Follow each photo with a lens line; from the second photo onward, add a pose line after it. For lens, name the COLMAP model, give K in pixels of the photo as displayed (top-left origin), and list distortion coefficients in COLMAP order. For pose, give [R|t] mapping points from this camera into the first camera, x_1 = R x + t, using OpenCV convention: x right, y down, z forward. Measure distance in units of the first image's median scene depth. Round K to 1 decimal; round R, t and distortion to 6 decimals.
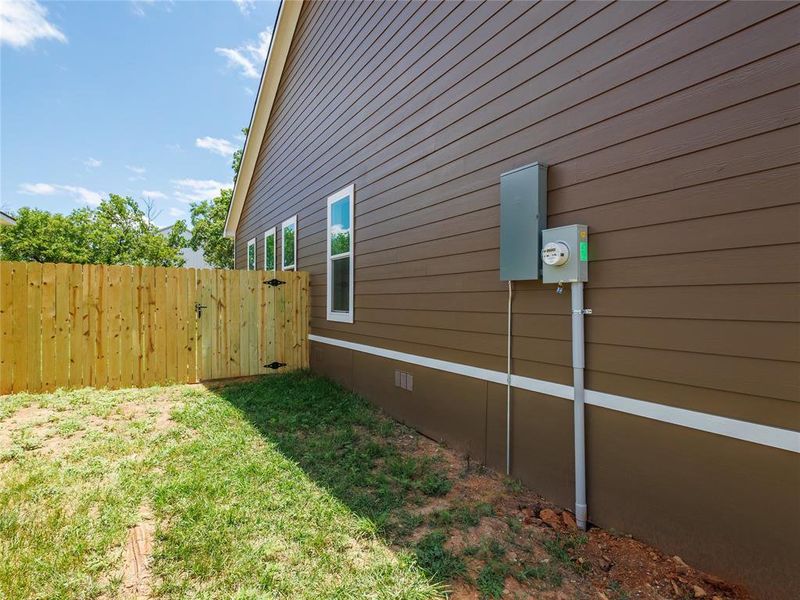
lens RADIAL K [[419.0, 0, 404.1], [0, 419.0, 299.6], [0, 0, 1]] dist [0.018031, -0.004865]
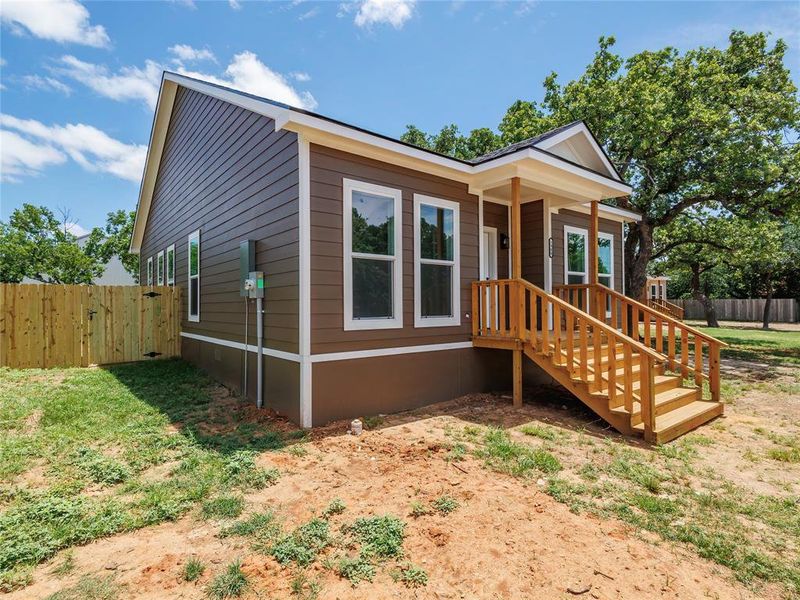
lens RADIAL K [[419.0, 0, 396.1], [0, 419.0, 299.6], [0, 0, 1]] dist [0.018031, -0.004865]
pose [[0.993641, -0.005895, 0.112437, 0.339960], [0.007332, 0.999897, -0.012369, -0.000478], [-0.112352, 0.013114, 0.993582, -0.478246]]
